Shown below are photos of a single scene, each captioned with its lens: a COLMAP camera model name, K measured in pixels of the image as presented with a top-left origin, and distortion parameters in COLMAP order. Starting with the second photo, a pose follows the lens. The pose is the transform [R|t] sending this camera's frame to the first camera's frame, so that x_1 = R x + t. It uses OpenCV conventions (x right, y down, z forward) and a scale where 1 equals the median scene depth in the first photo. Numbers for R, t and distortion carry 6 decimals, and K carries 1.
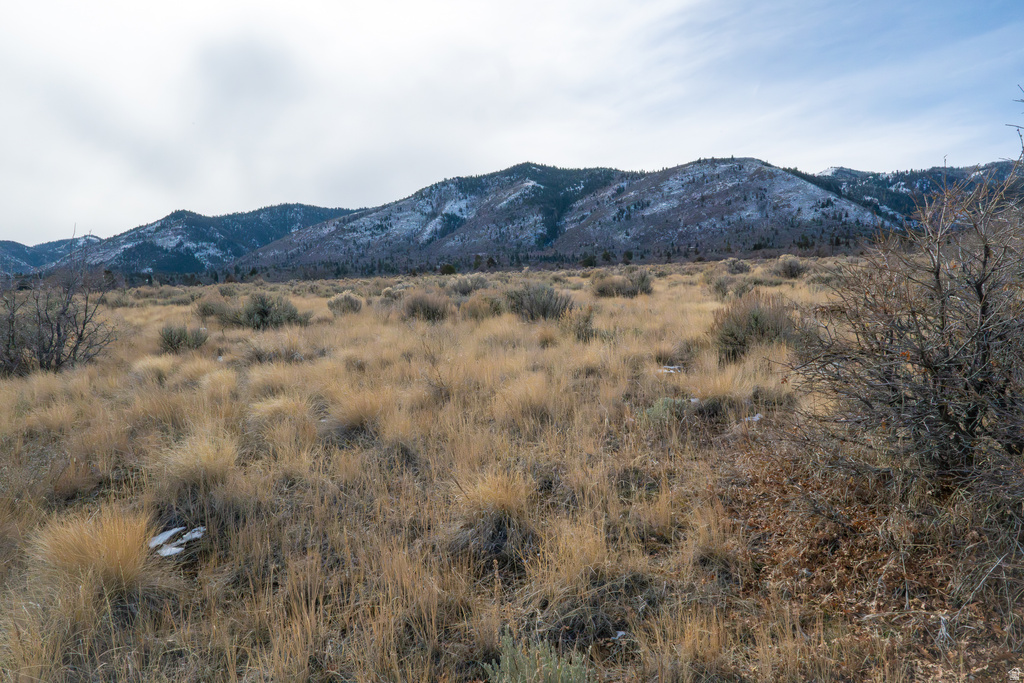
lens RADIAL K [[660.2, 0, 512.0], [0, 660.2, 341.5], [0, 0, 1]] dist [0.000137, -0.000398]
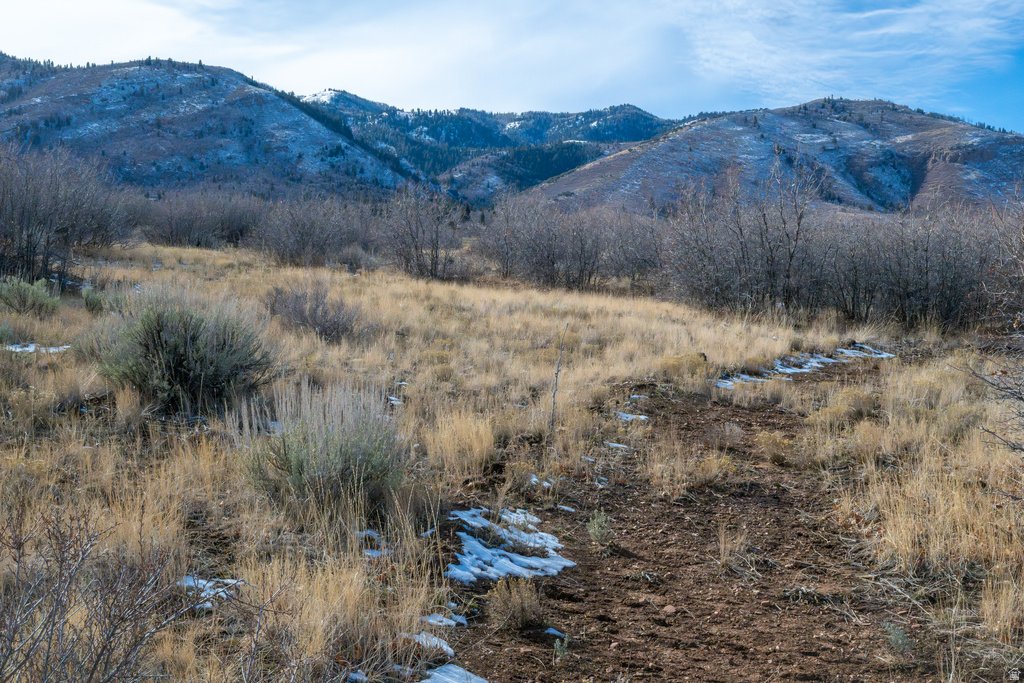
lens RADIAL K [[1174.3, 0, 512.0], [0, 1174.3, 341.5], [0, 0, 1]] dist [-0.009736, -0.015184]
pose [[0.819052, 0.007367, 0.573672, -0.076203], [0.003227, 0.999843, -0.017448, 0.014748], [-0.573711, 0.016142, 0.818899, -0.115489]]
